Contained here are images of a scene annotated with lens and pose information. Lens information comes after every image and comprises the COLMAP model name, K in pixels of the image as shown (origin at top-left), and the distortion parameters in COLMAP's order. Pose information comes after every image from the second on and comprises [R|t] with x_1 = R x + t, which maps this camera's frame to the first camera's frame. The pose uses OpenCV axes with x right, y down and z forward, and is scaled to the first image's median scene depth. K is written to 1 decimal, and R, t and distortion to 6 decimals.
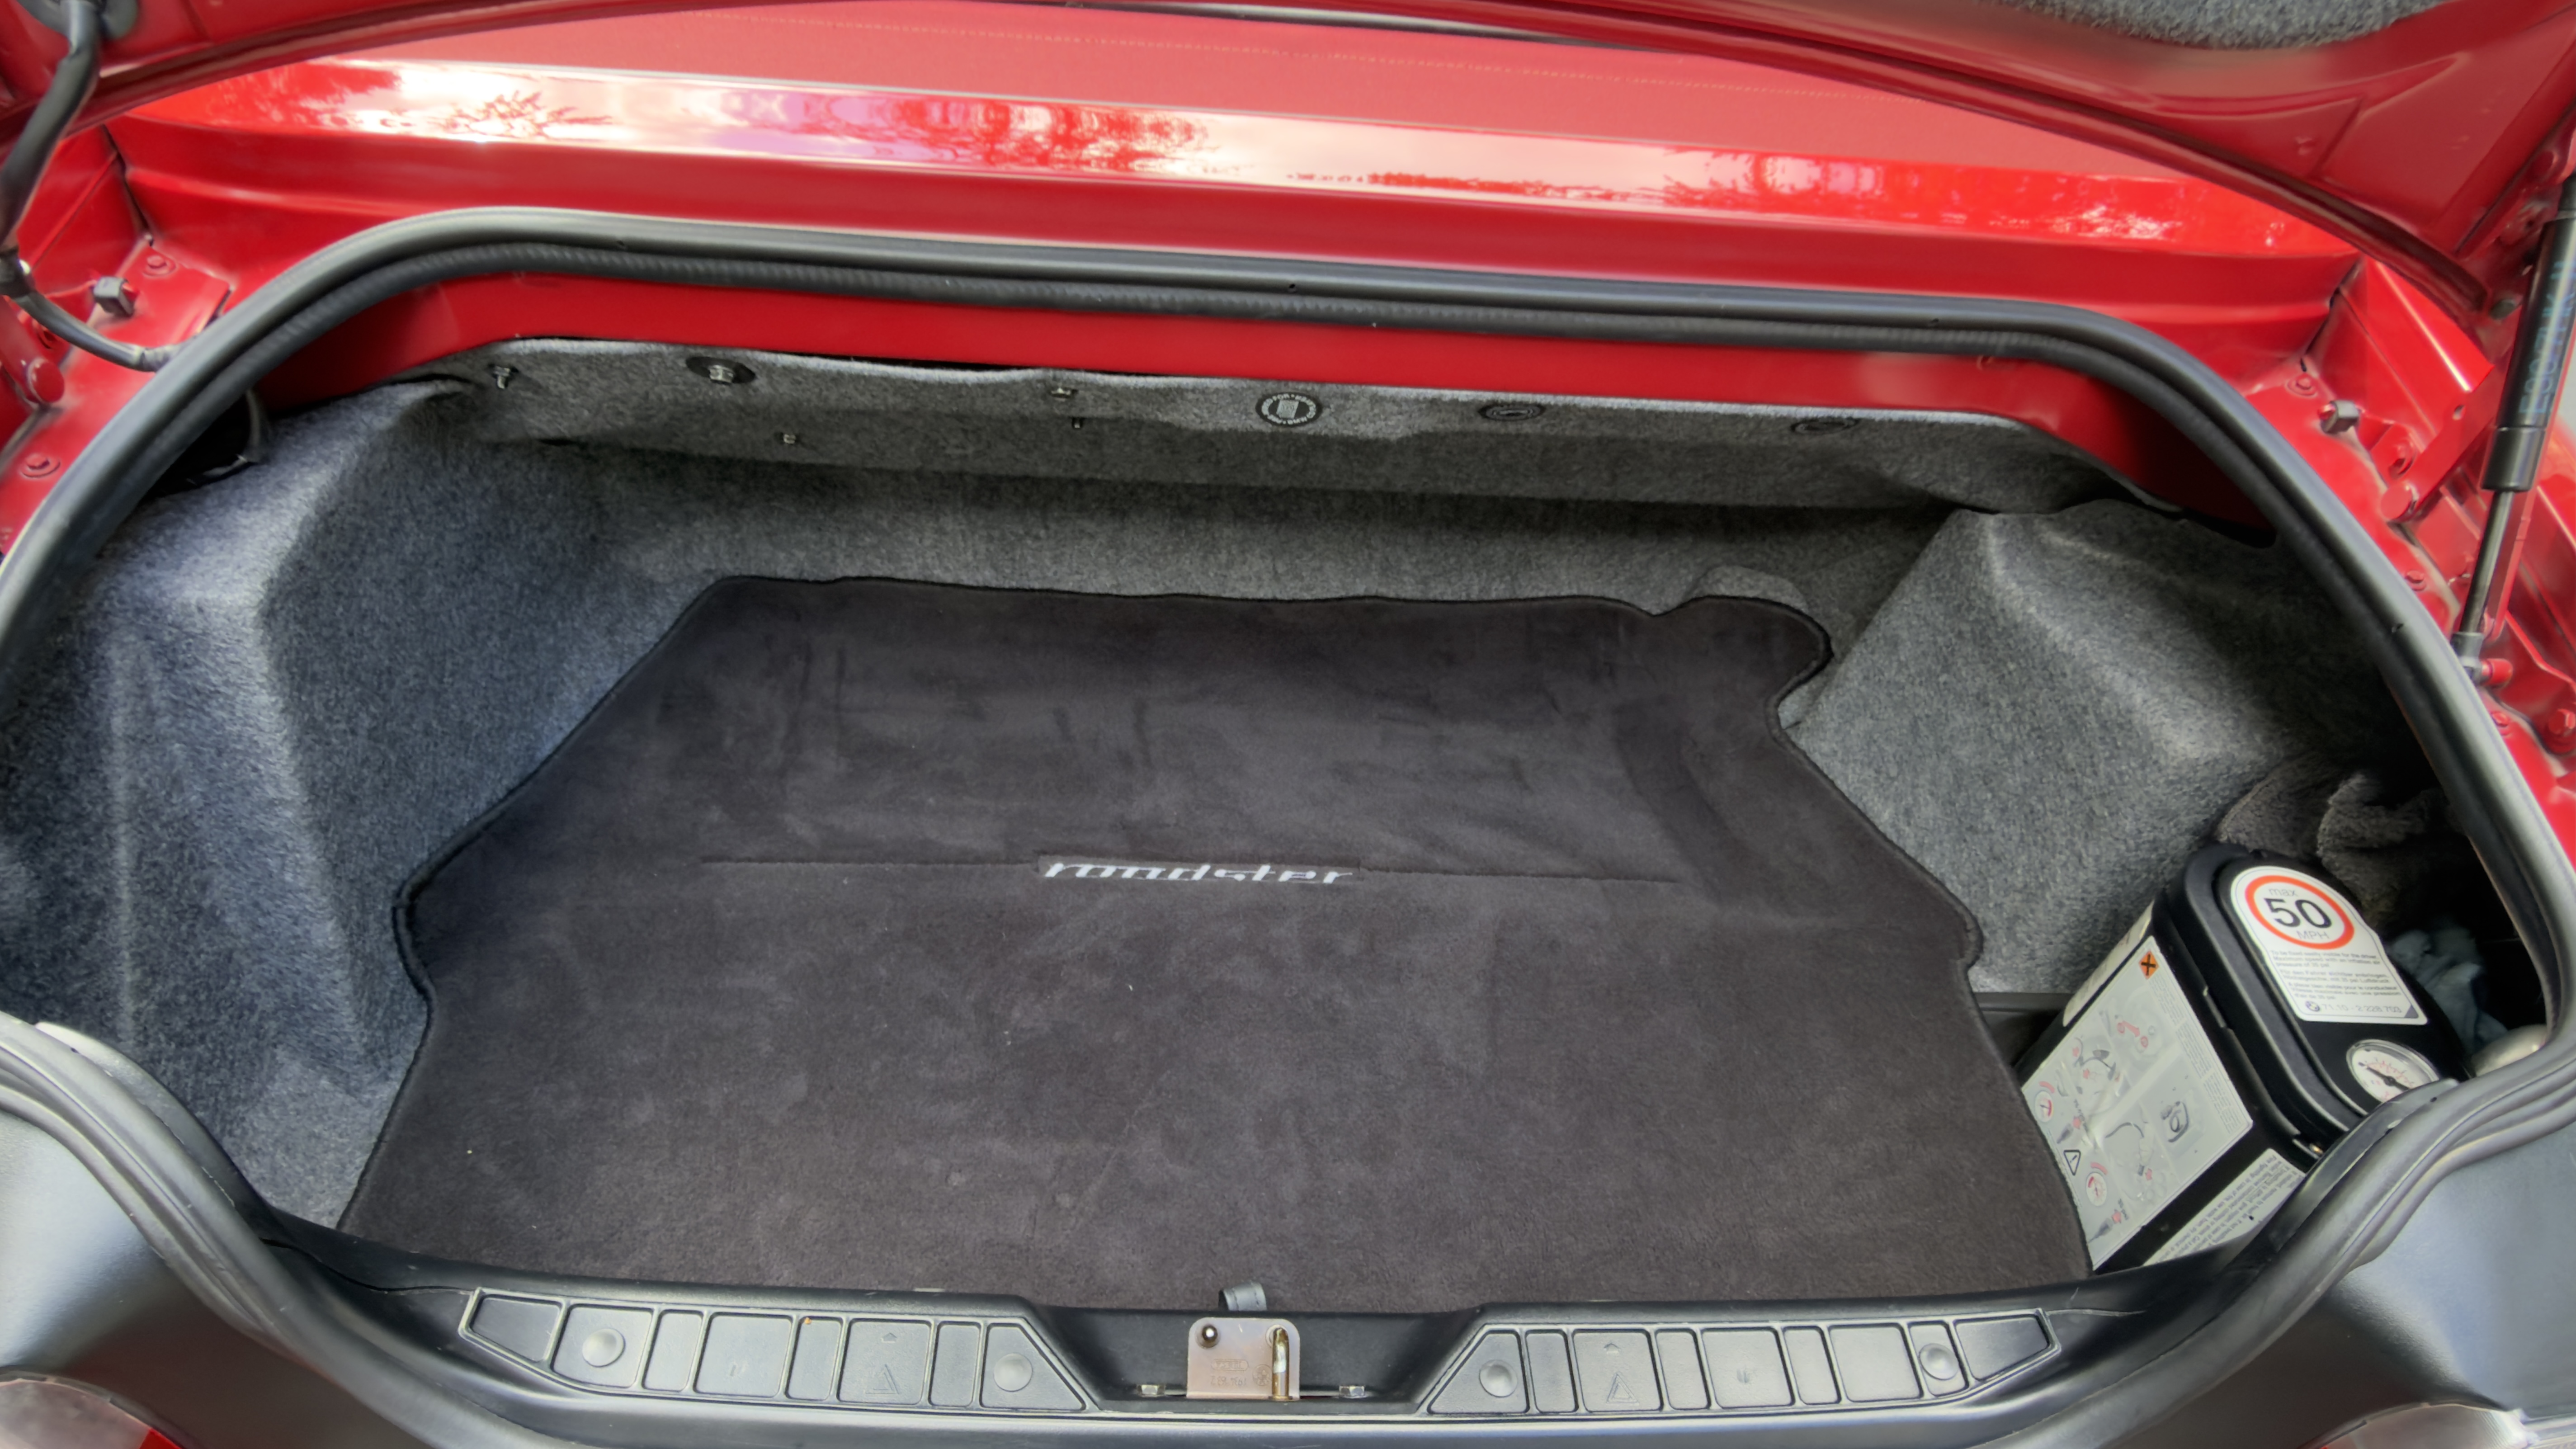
lens RADIAL K [[1237.3, 0, 1269.2], [0, 1237.3, 727.0], [0, 0, 1]] dist [-0.000842, 0.000453]
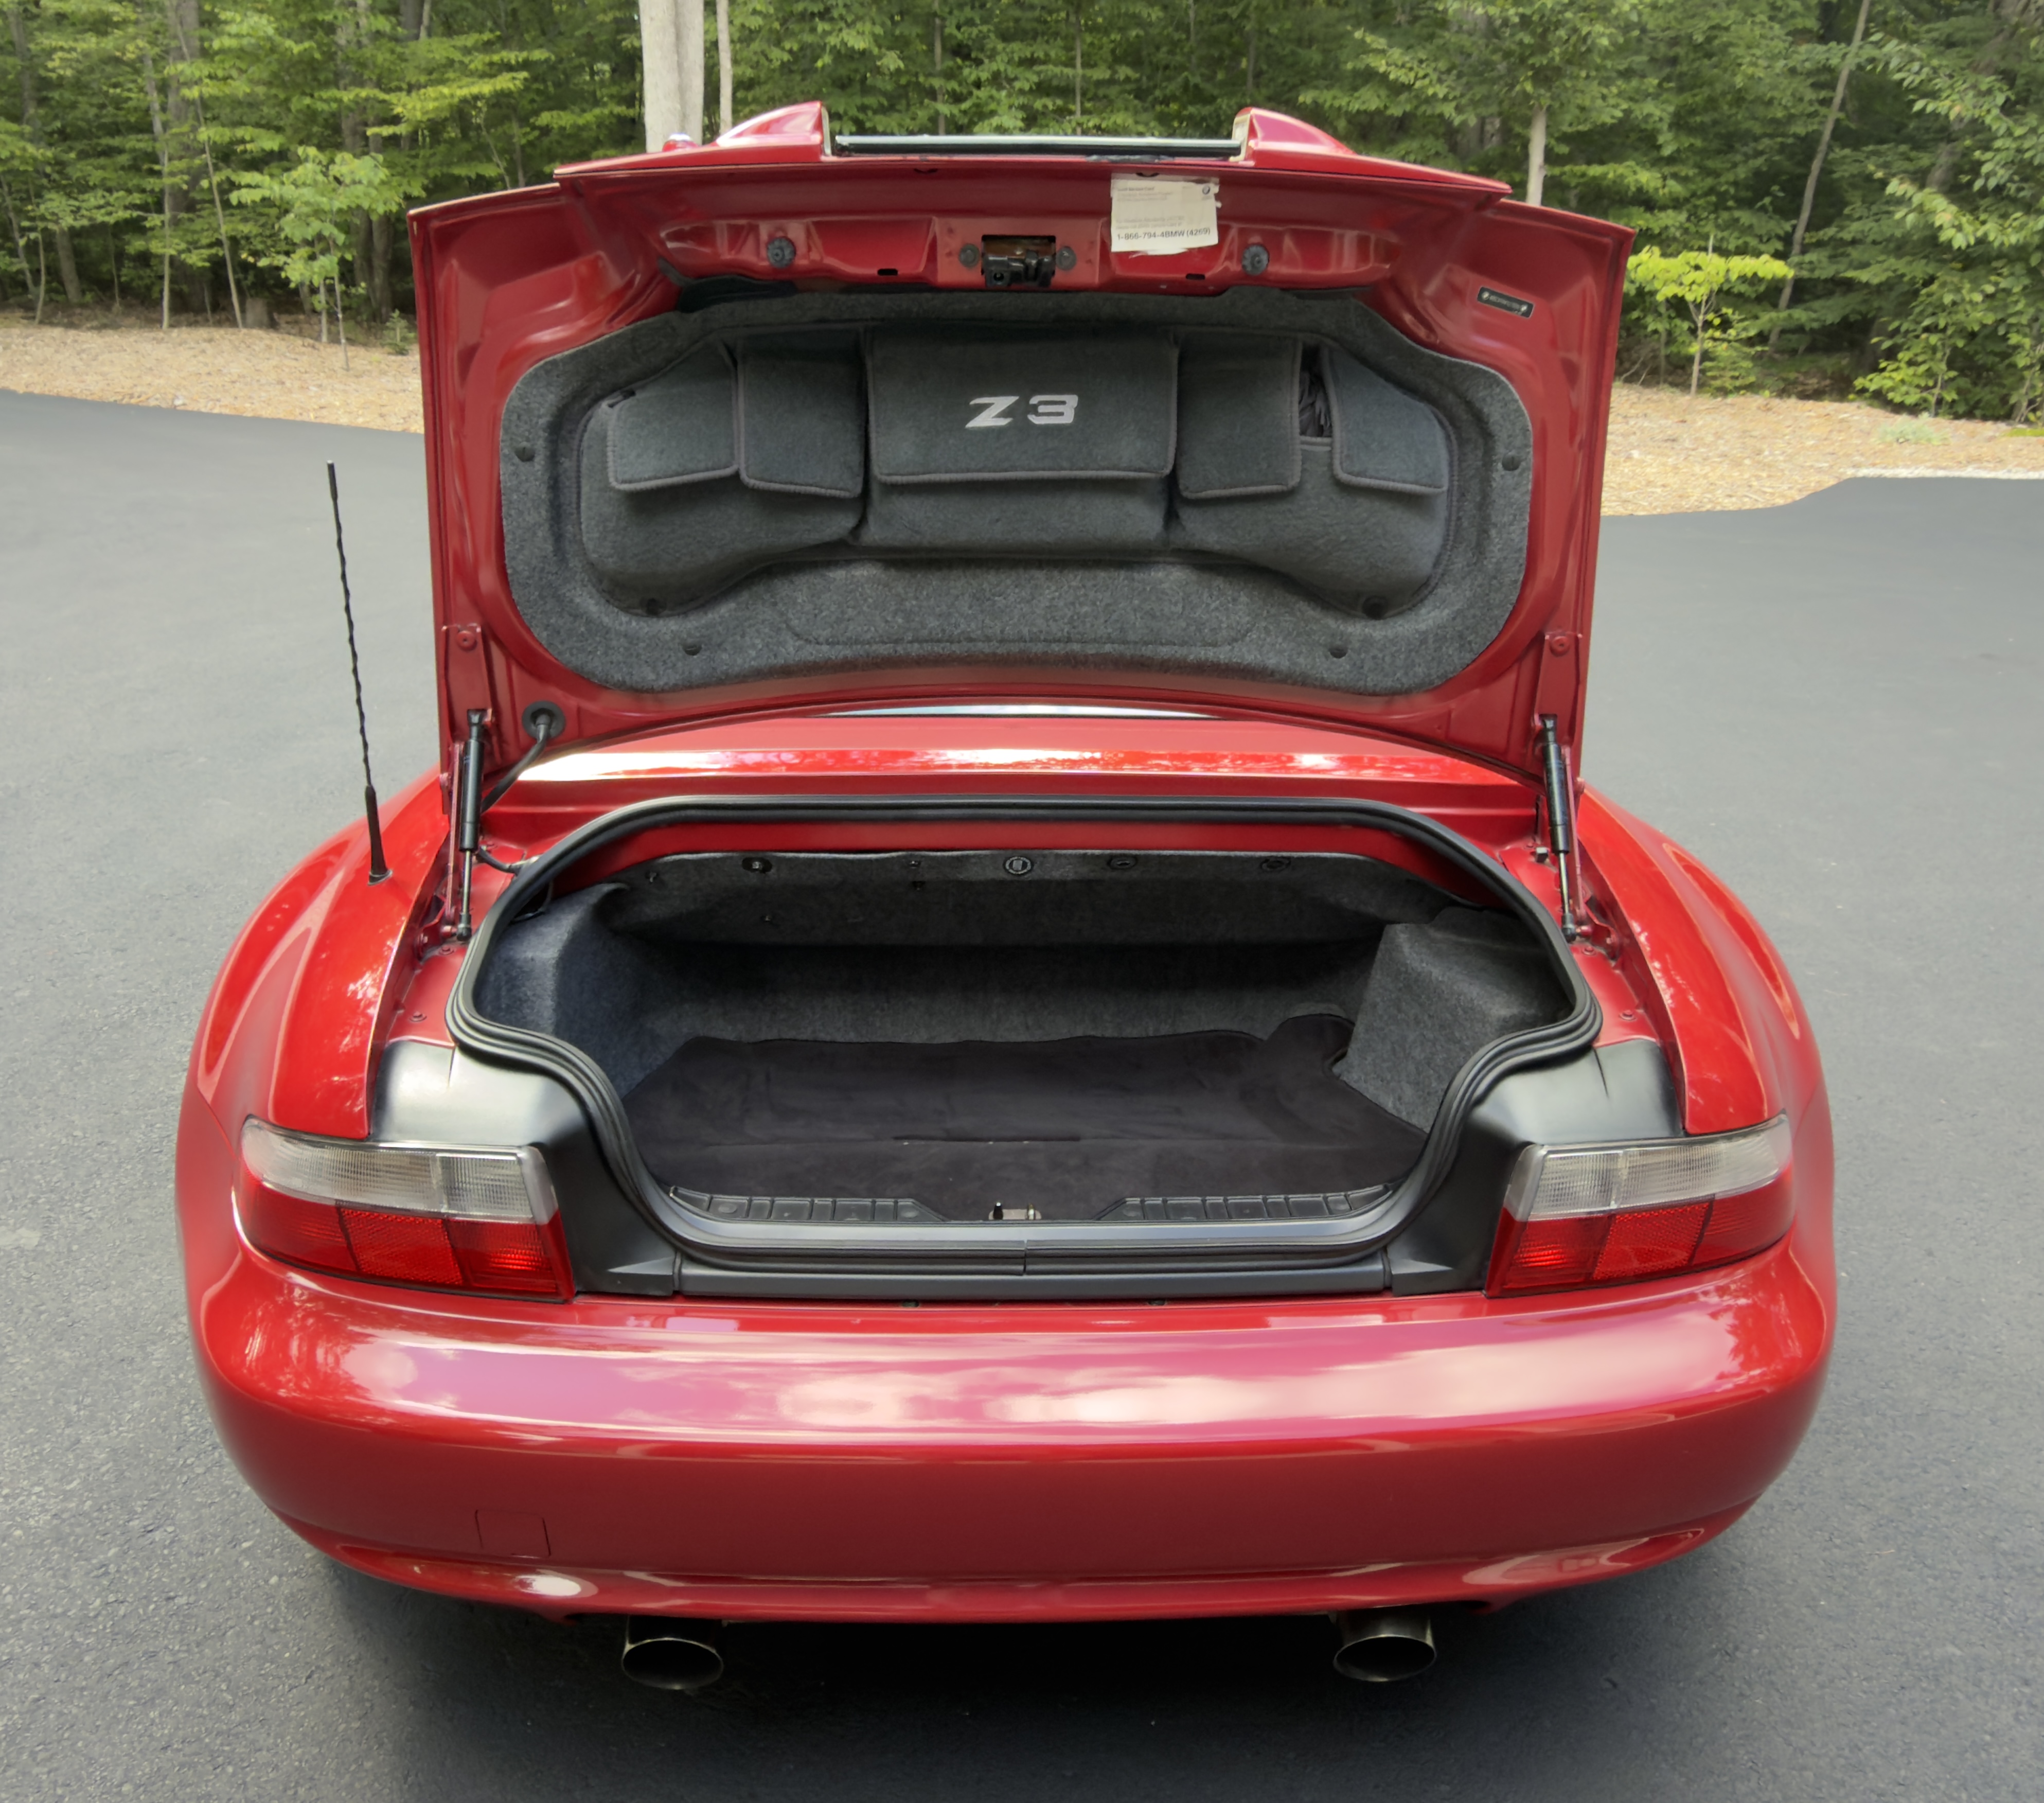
lens RADIAL K [[1412.6, 0, 1022.0], [0, 1412.6, 901.5], [0, 0, 1]] dist [0.001309, 0.000007]
pose [[0.998252, -0.057749, -0.012539, 0.040562], [0.045449, 0.885882, -0.461679, 0.764337], [0.037769, 0.460303, 0.886958, -0.943917]]
